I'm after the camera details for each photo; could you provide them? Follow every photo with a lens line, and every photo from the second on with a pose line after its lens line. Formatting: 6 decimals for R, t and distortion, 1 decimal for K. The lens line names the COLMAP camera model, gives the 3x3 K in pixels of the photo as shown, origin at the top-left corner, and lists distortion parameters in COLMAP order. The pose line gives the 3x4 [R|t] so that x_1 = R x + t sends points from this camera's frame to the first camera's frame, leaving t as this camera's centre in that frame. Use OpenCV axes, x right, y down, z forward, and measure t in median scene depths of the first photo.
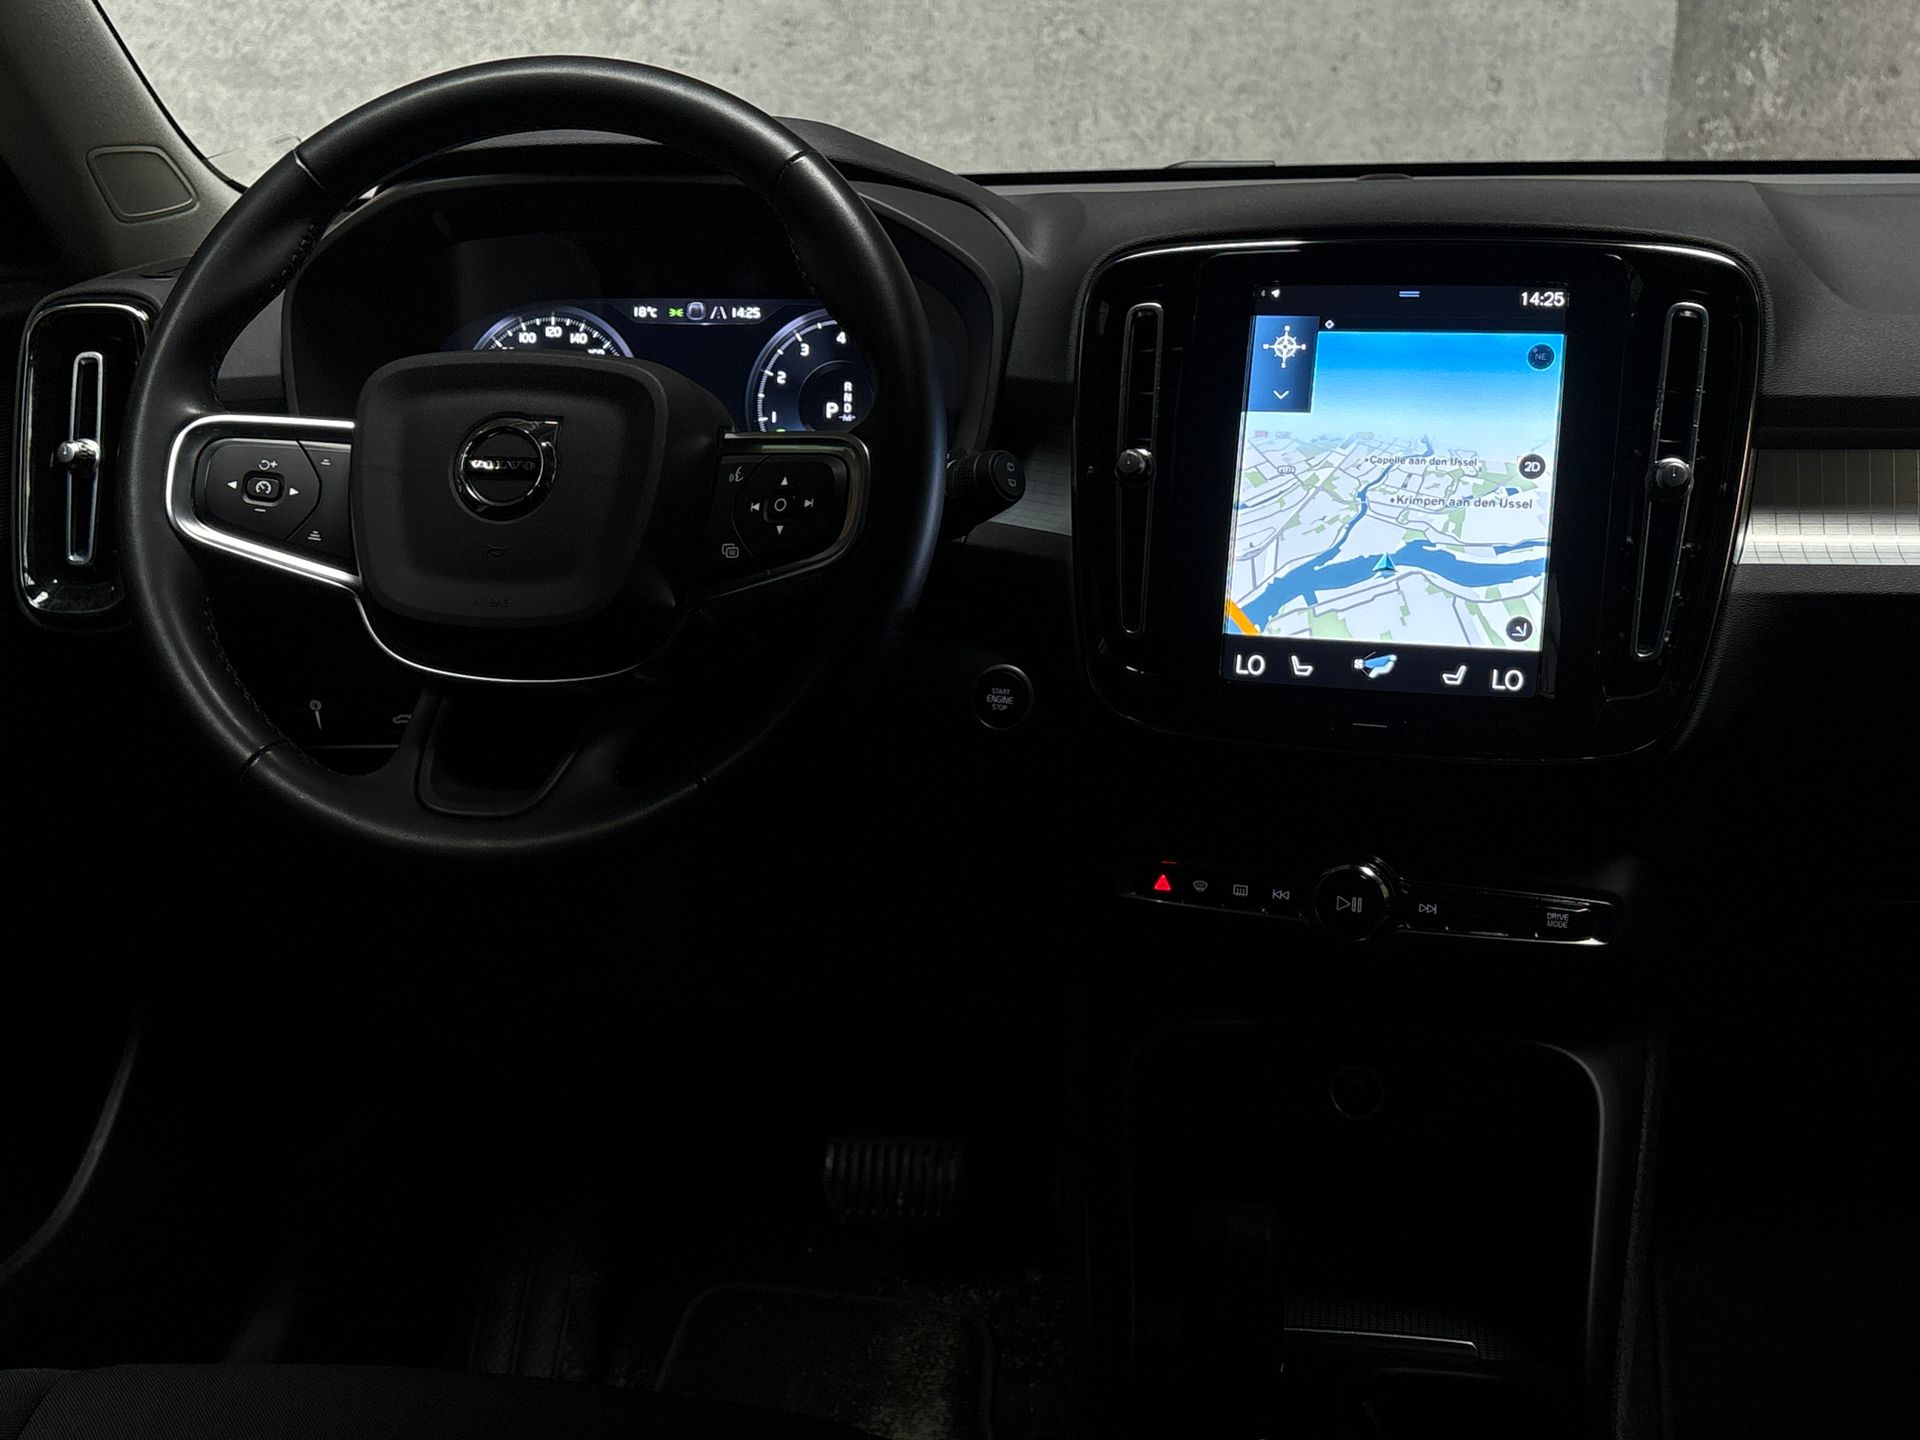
lens RADIAL K [[2216.6, 0, 966.3], [0, 2216.6, 751.5], [0, 0, 1]] dist [0.011803, 0.000000]
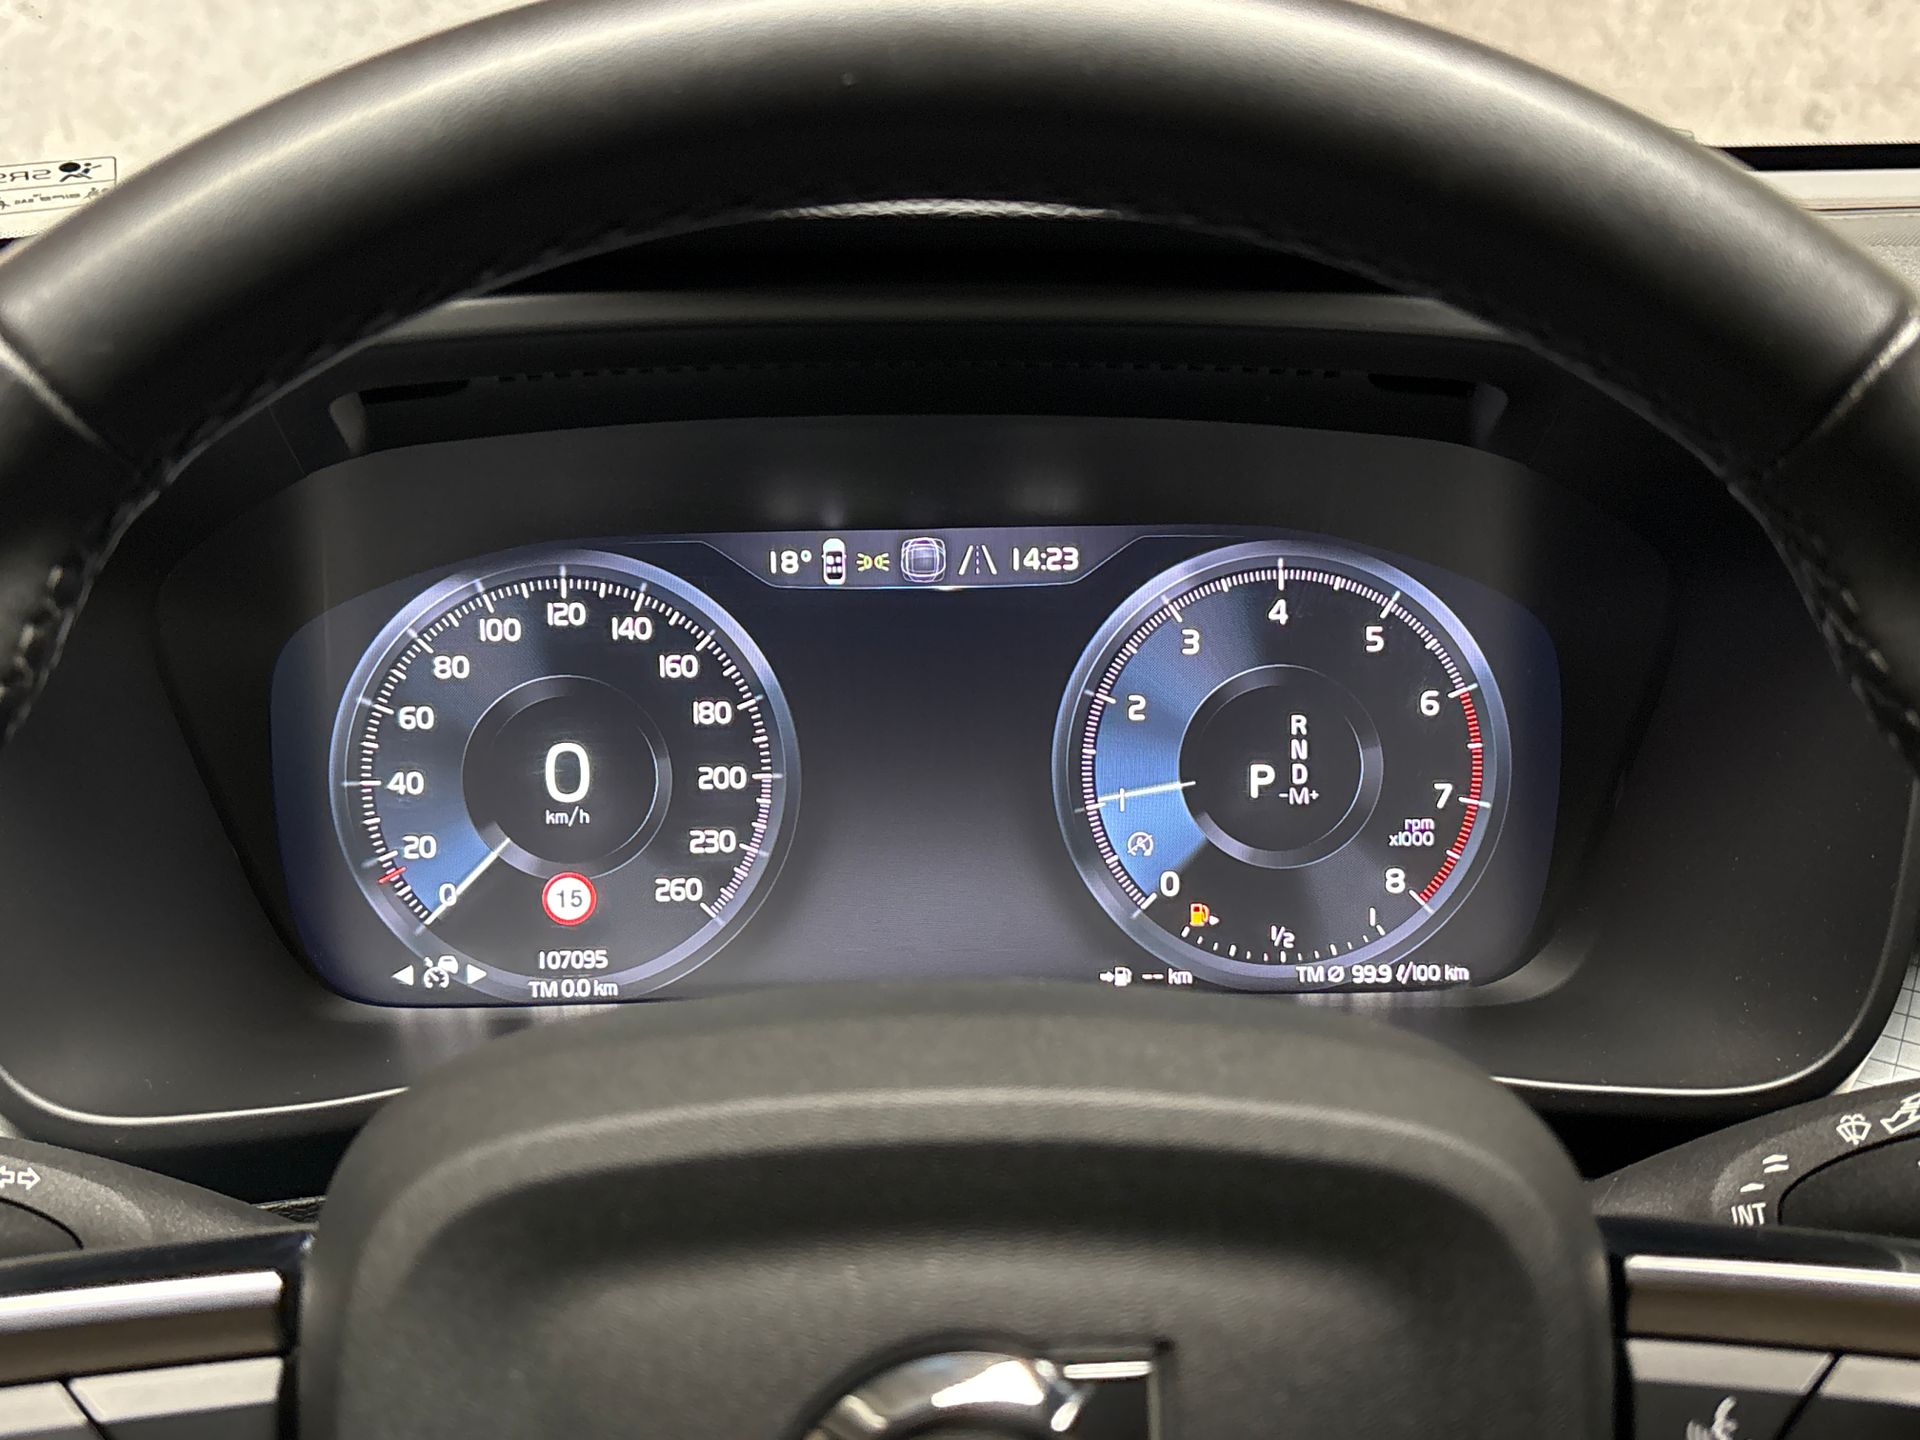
lens RADIAL K [[2216.6, 0, 942.7], [0, 2216.6, 646.2], [0, 0, 1]] dist [0.011803, 0.000000]
pose [[0.977185, -0.053994, 0.205414, -0.227759], [0.051063, 0.998504, 0.019545, -0.211086], [-0.206162, -0.008610, 0.978480, 0.659638]]
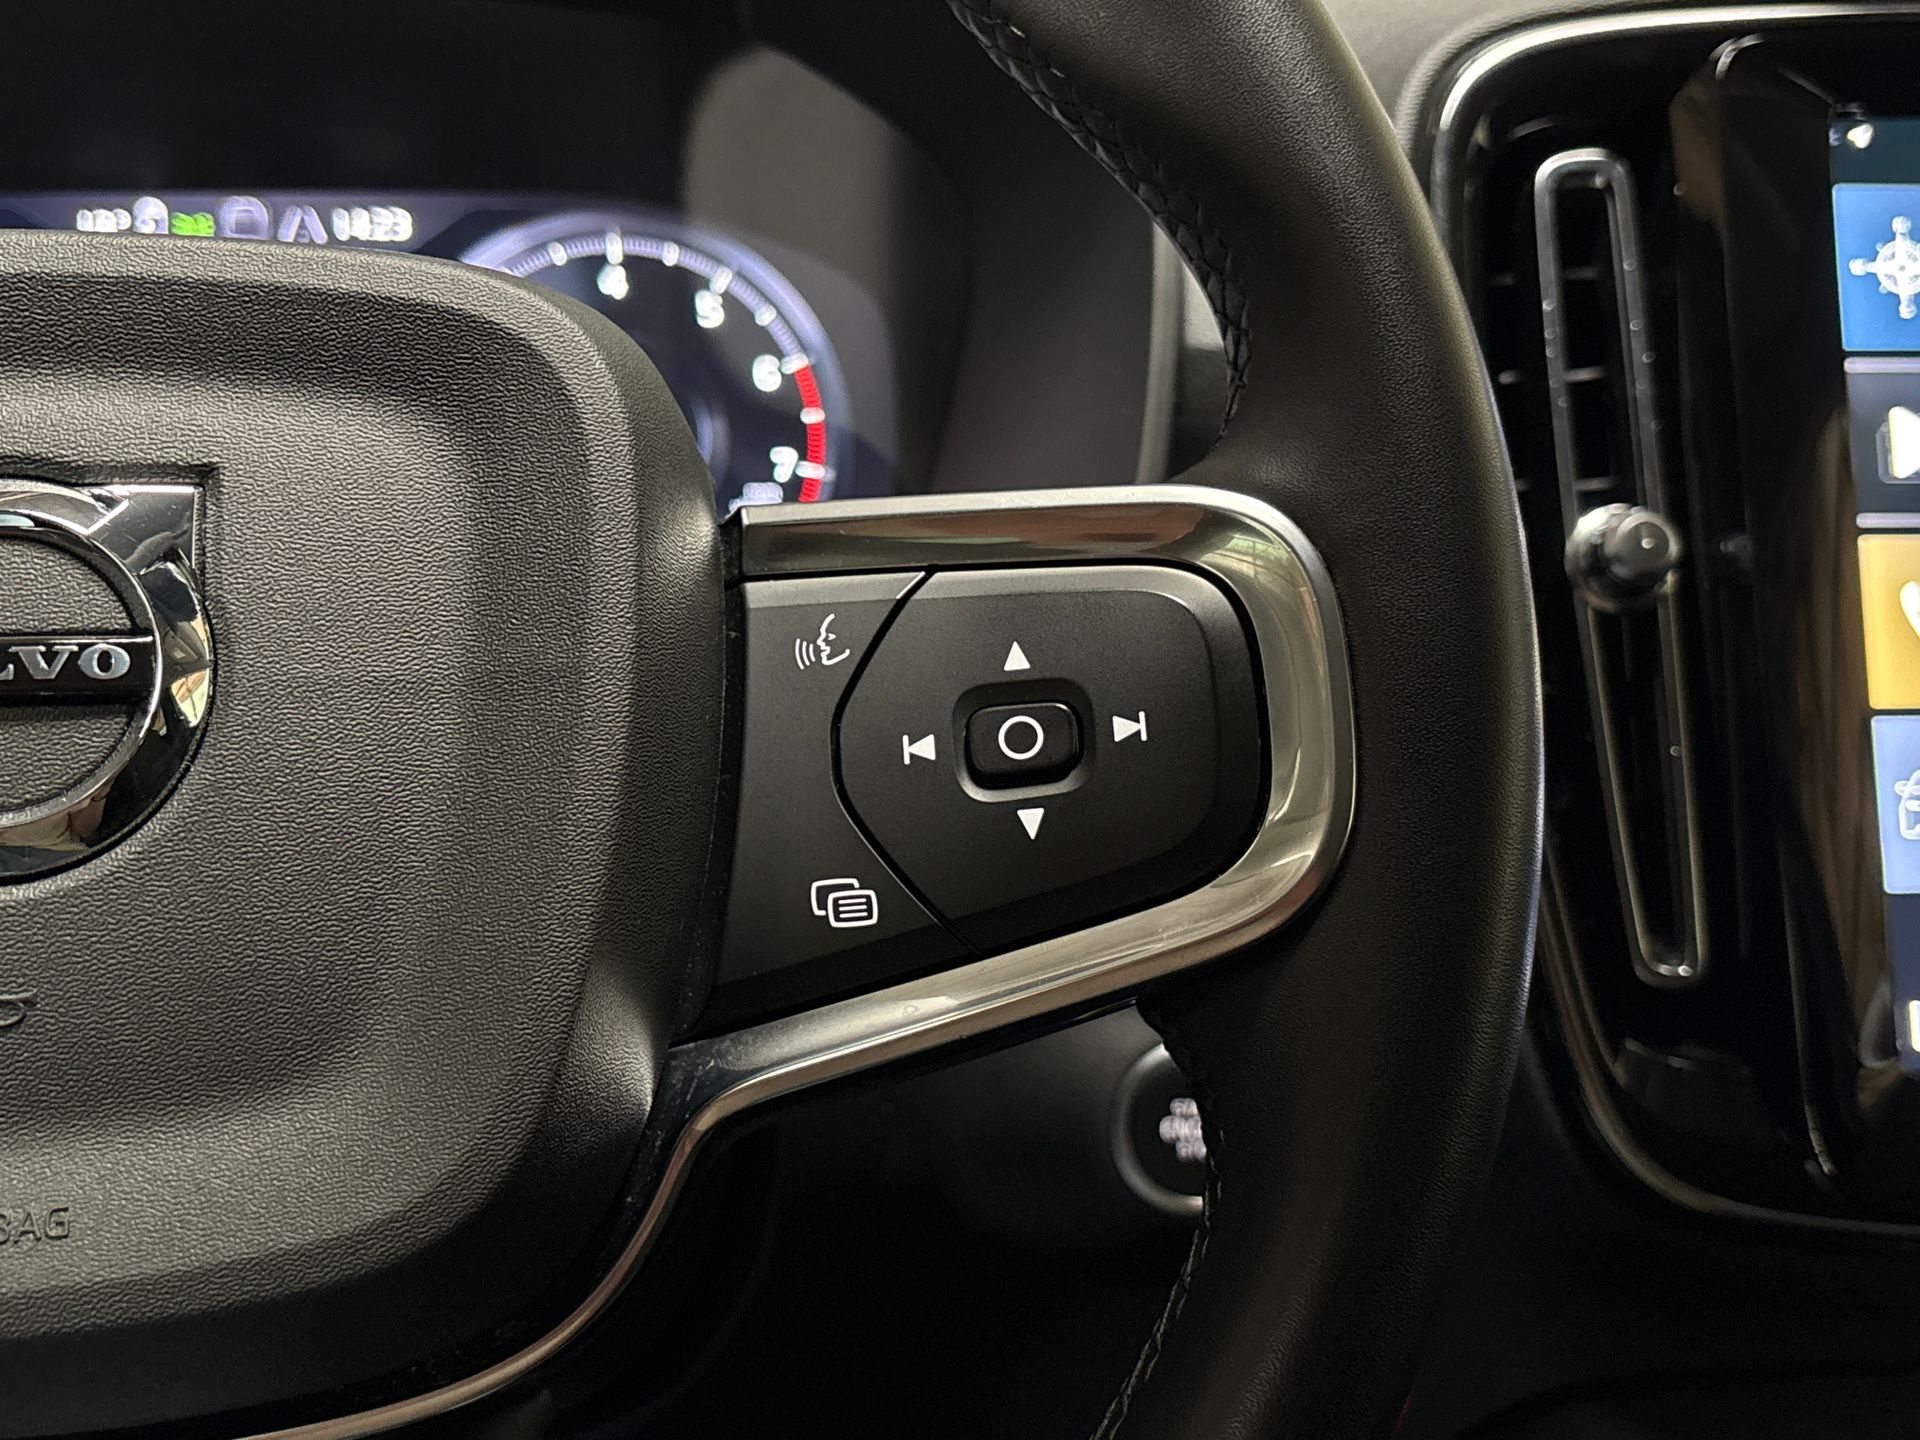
lens RADIAL K [[2216.6, 0, 995.4], [0, 2216.6, 773.4], [0, 0, 1]] dist [0.011803, 0.000000]
pose [[0.920780, -0.076991, 0.382408, -0.177093], [0.084848, 0.996387, -0.003697, -0.093058], [-0.380741, 0.035850, 0.923986, 0.636140]]
